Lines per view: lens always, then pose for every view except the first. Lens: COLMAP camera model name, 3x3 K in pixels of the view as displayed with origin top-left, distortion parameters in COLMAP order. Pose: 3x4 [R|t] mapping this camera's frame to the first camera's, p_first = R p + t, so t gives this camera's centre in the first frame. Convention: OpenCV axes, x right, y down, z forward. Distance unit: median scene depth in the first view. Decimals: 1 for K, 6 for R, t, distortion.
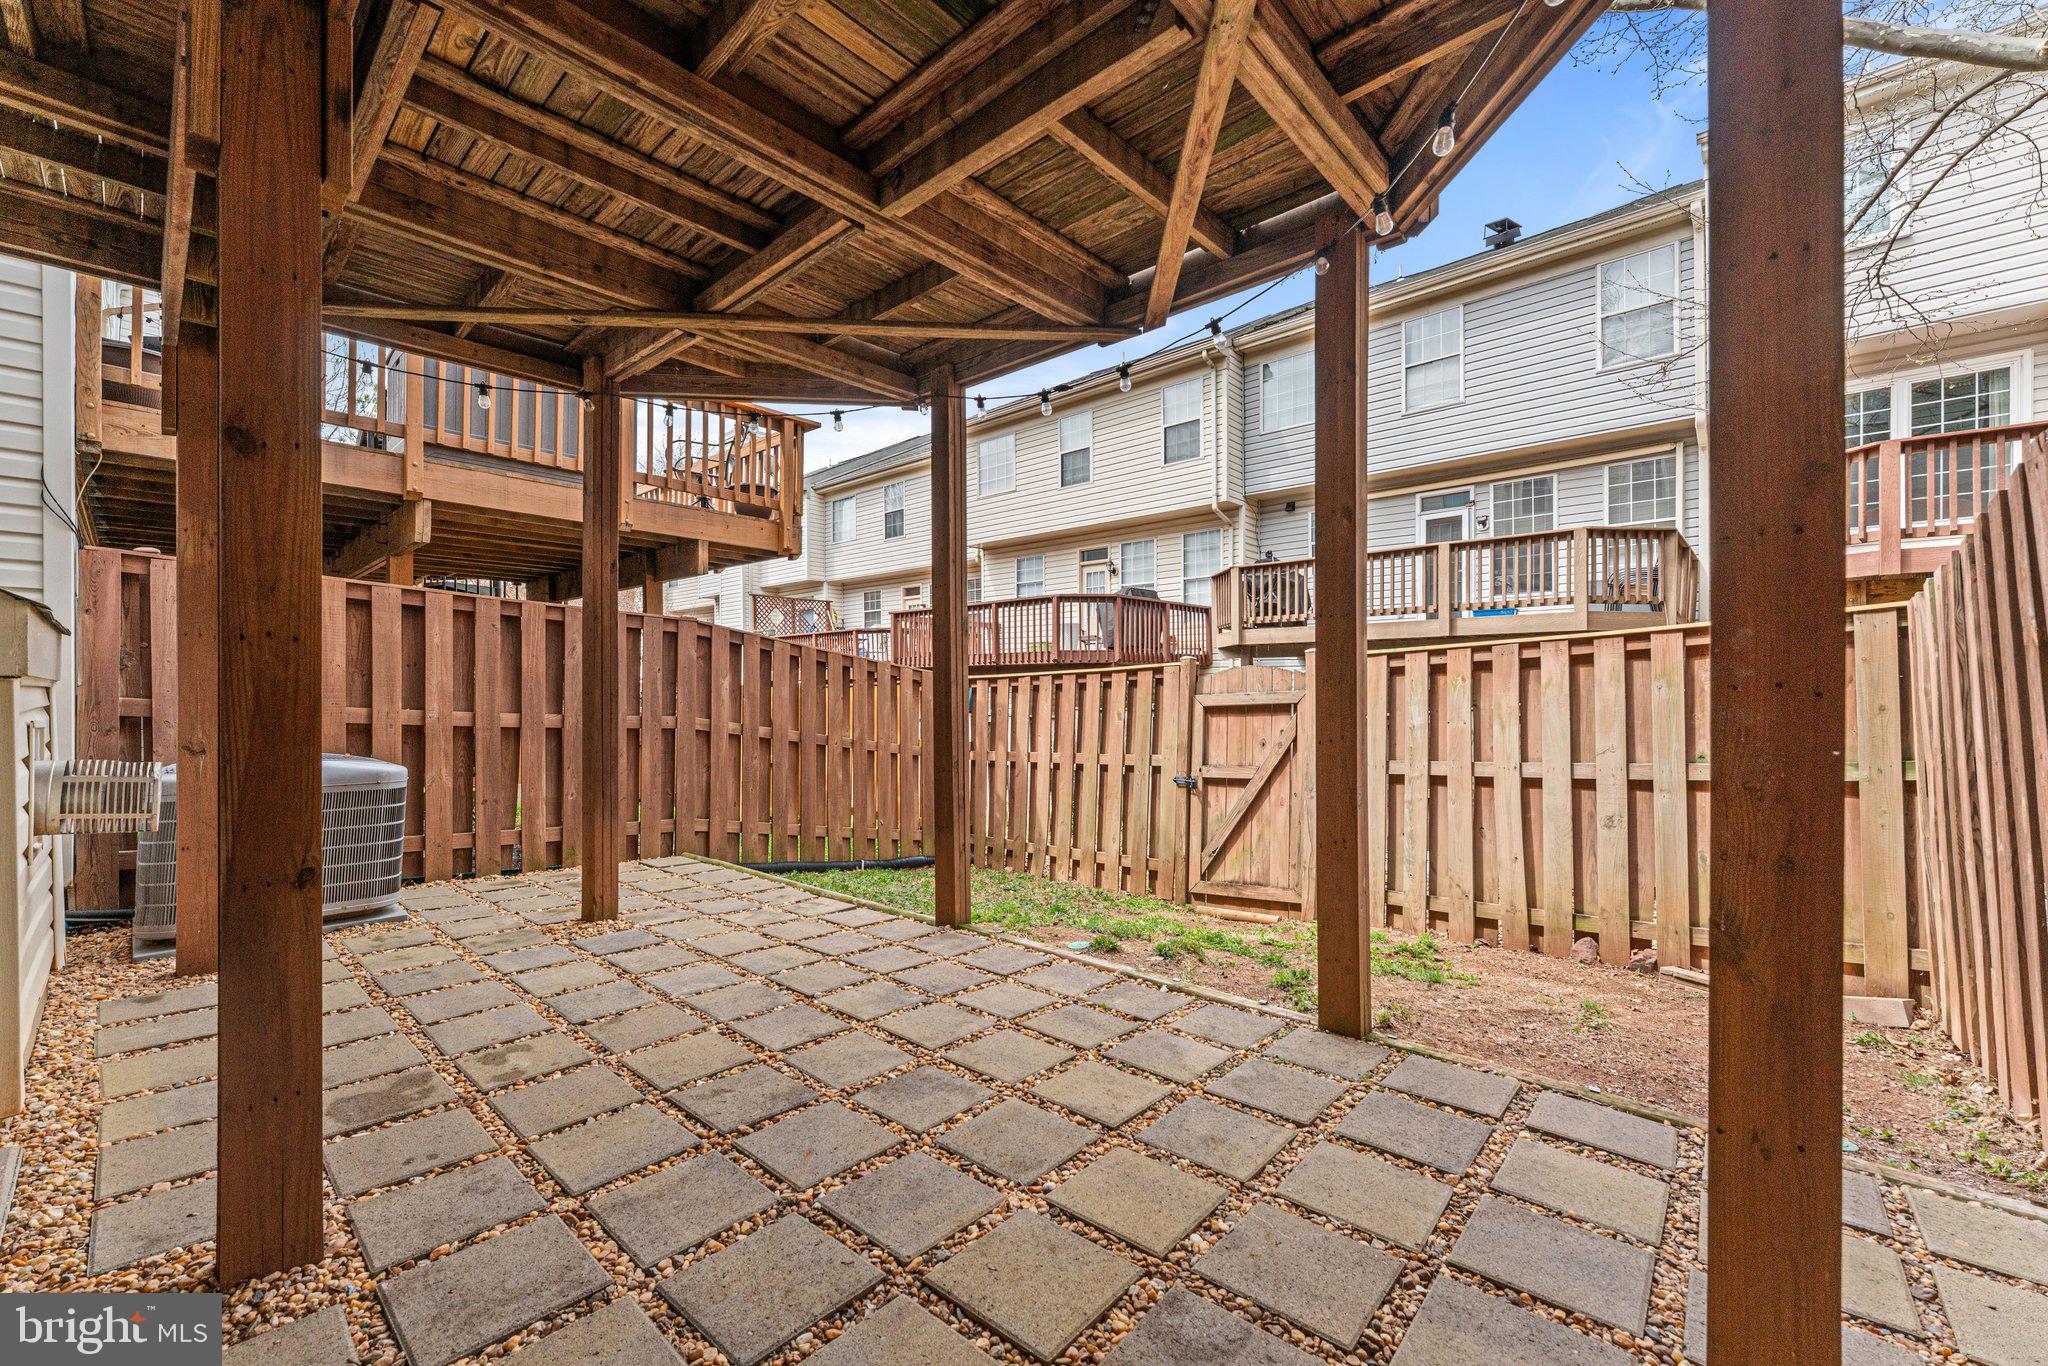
lens RADIAL K [[819.3, 0, 1029.9], [0, 819.3, 710.6], [0, 0, 1]] dist [0.000228, 0.000011]
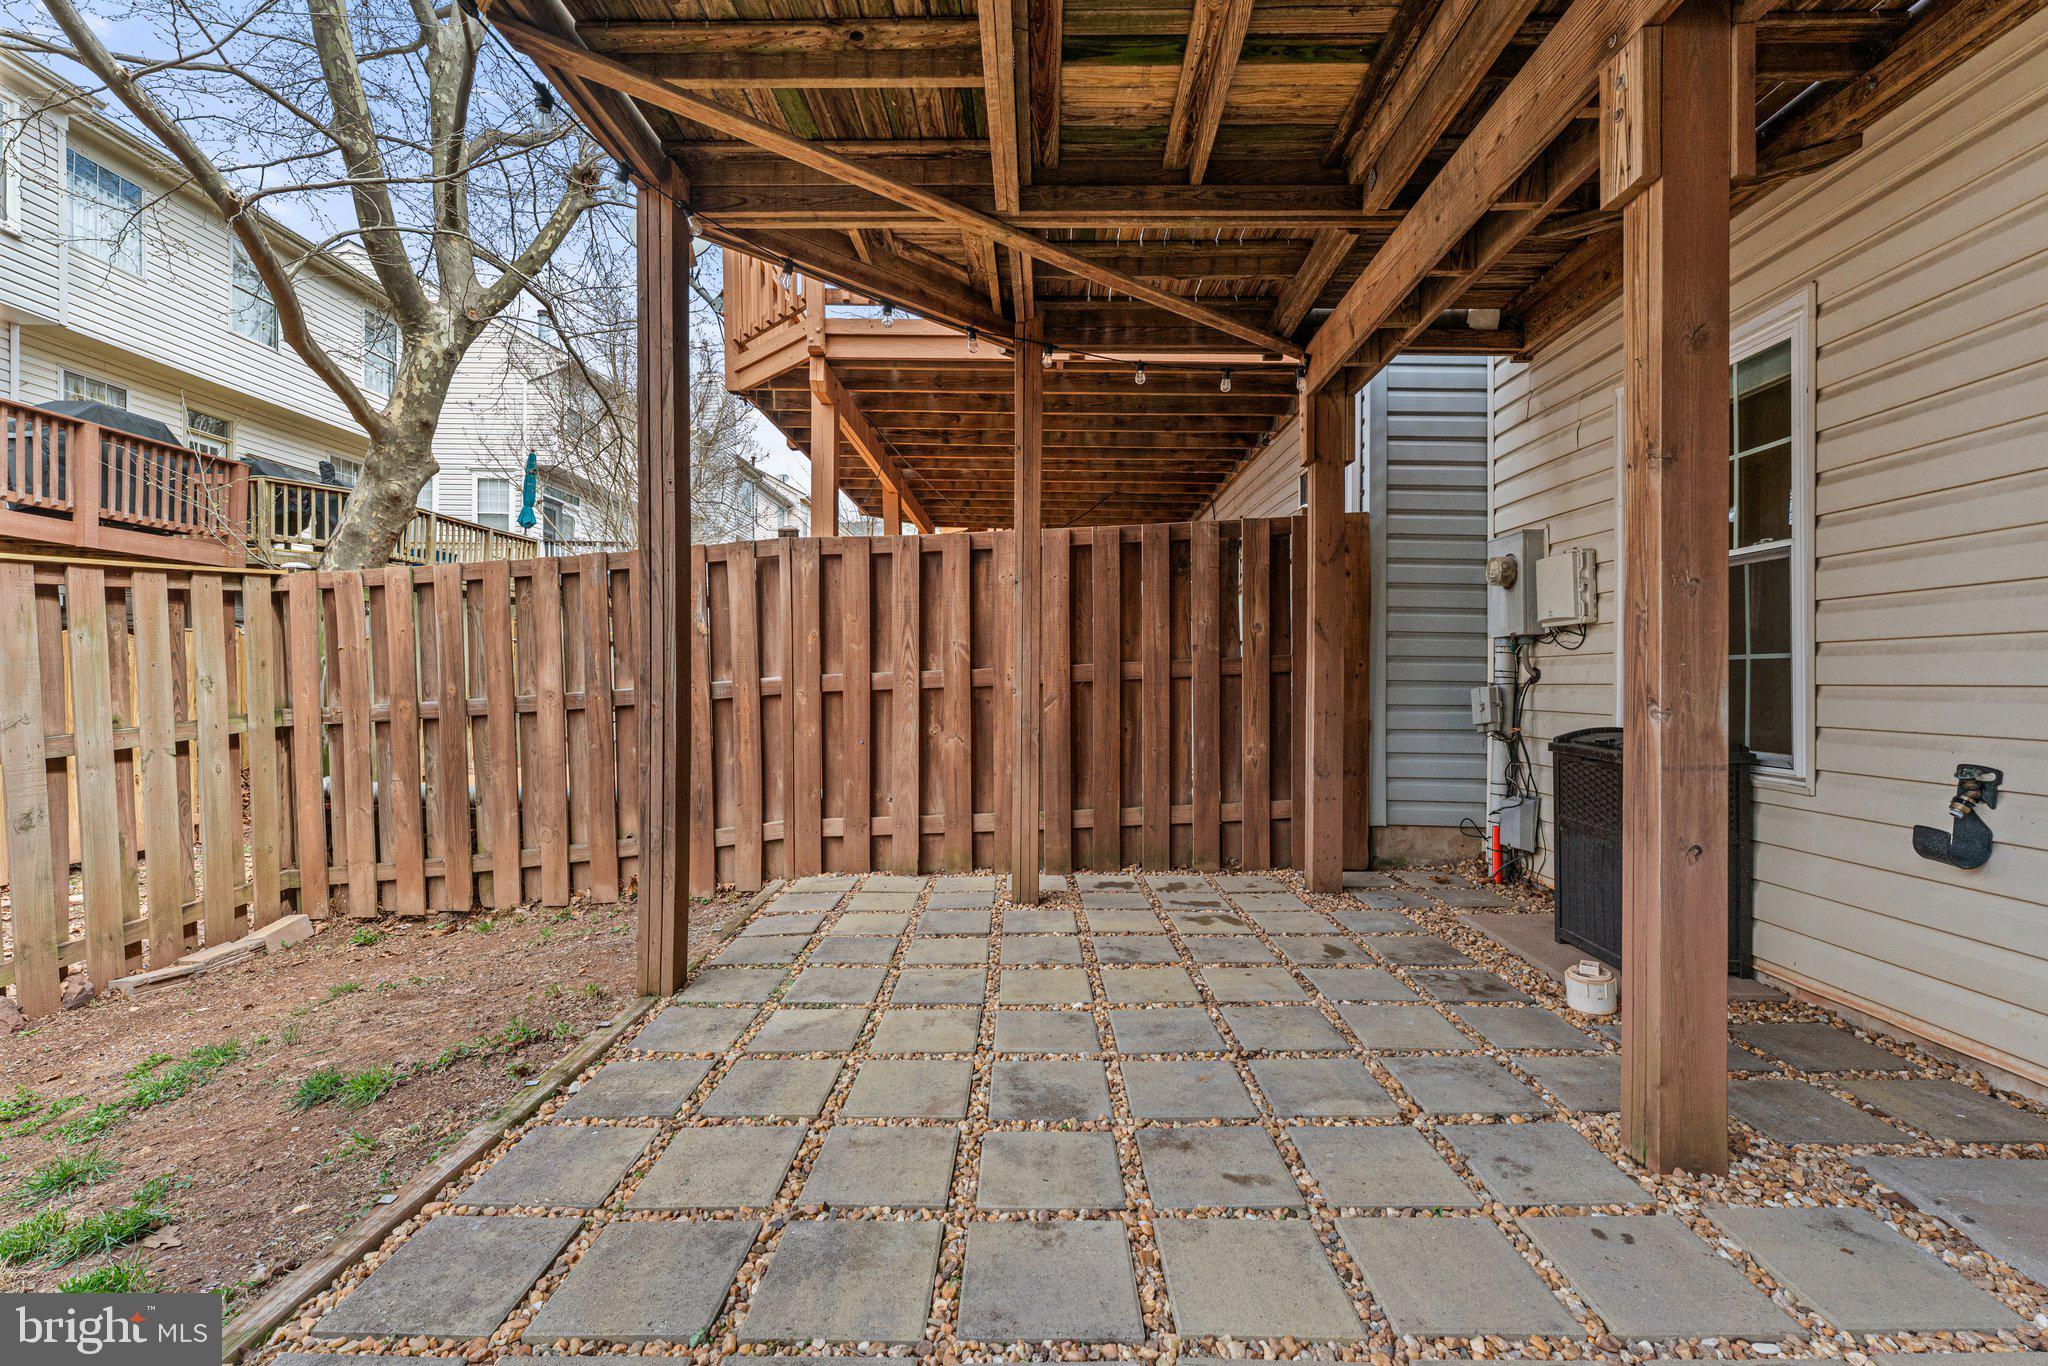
lens RADIAL K [[843.4, 0, 1024.0], [0, 843.4, 683.0], [0, 0, 1]] dist [0.000136, 0.000030]
pose [[-0.664872, -0.011720, 0.746865, -0.712523], [-0.007105, 0.999931, 0.009366, 0.010697], [-0.746923, 0.000920, -0.664910, 1.460065]]
